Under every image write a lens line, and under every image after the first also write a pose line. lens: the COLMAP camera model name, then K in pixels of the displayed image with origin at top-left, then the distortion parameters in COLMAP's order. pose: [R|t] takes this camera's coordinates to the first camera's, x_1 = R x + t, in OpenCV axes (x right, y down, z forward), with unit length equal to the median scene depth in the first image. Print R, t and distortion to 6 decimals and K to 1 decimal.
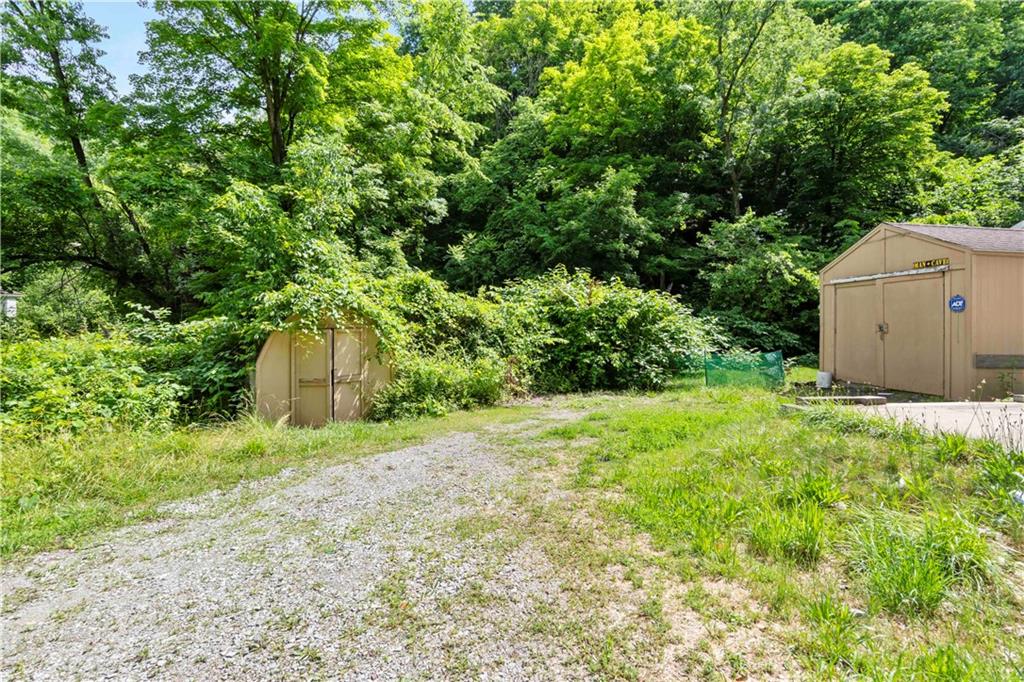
lens RADIAL K [[458.1, 0, 509.8], [0, 458.1, 335.6], [0, 0, 1]] dist [0.002890, 0.000013]
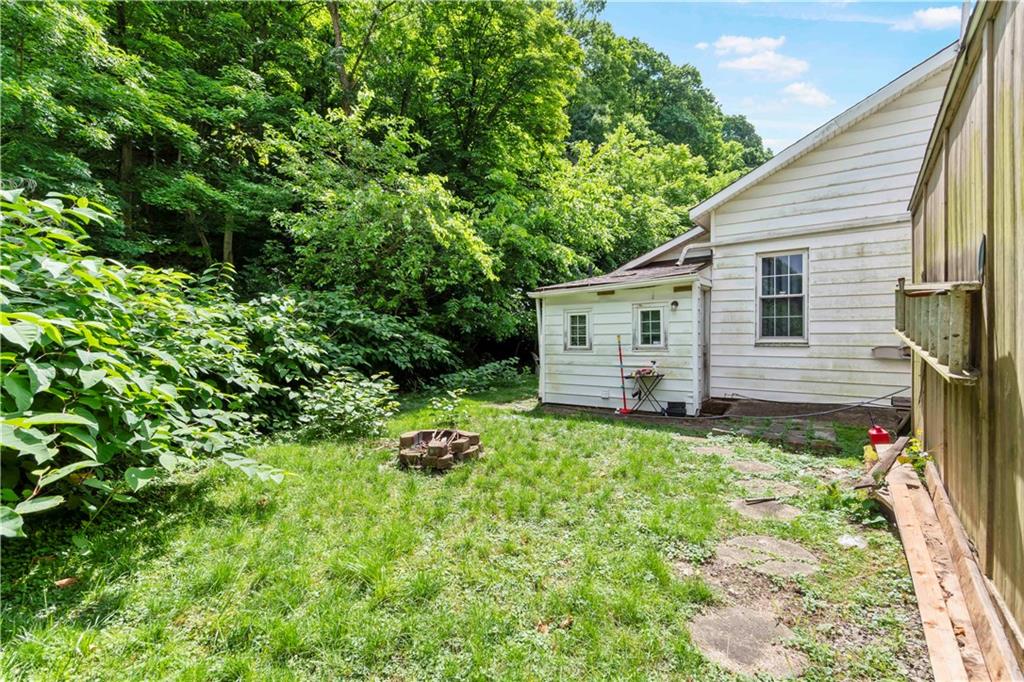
lens RADIAL K [[458.1, 0, 510.5], [0, 458.1, 338.2], [0, 0, 1]] dist [0.002890, 0.000013]
pose [[0.706195, -0.003416, 0.708009, 0.284148], [0.006236, 0.999980, -0.001395, -0.002153], [-0.707990, 0.005401, 0.706202, 0.547988]]
